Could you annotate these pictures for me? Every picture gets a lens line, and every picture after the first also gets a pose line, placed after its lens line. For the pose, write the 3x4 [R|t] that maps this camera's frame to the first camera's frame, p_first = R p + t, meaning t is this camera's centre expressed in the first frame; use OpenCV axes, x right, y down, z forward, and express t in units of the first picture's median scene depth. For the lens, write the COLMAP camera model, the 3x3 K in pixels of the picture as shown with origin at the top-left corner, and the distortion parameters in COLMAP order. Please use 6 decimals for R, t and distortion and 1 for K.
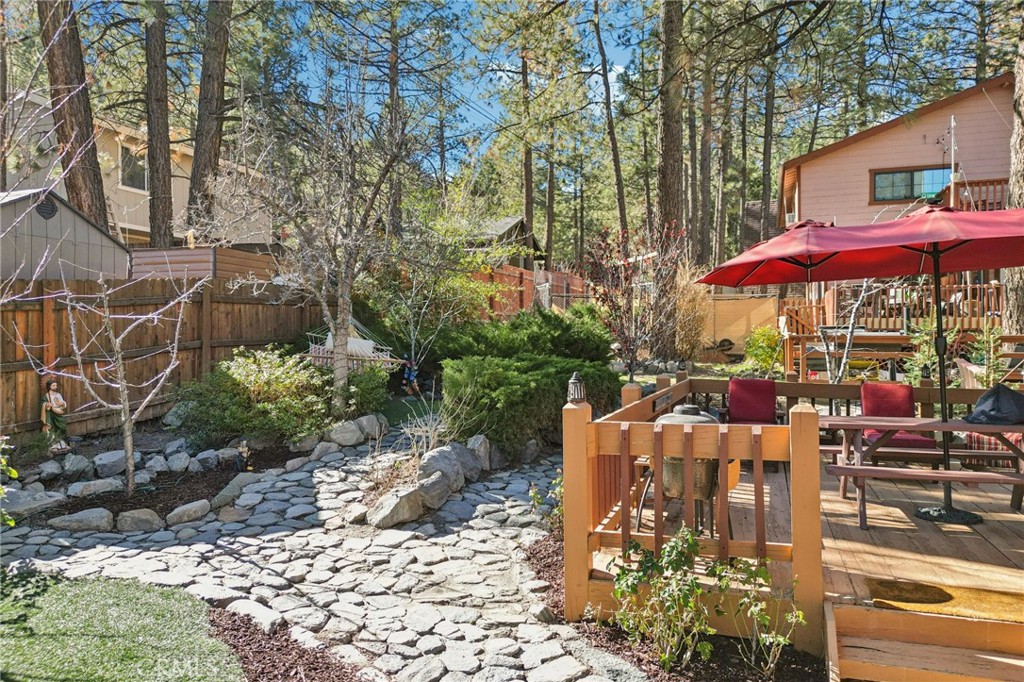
lens RADIAL K [[713.9, 0, 512.0], [0, 713.9, 341.0], [0, 0, 1]] dist [0.028861, 0.002816]
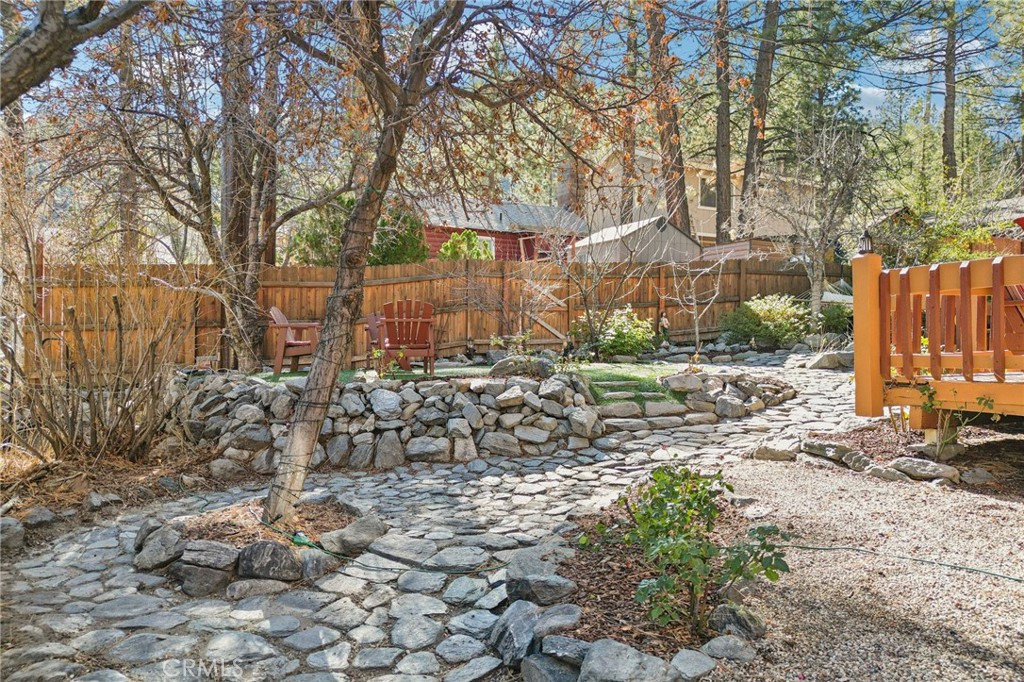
lens RADIAL K [[713.9, 0, 512.0], [0, 713.9, 341.0], [0, 0, 1]] dist [0.028861, 0.002816]
pose [[0.729265, 0.014551, -0.684077, 0.210553], [-0.019189, 0.999816, 0.000811, 0.074655], [0.683963, 0.012536, 0.729409, -0.373108]]
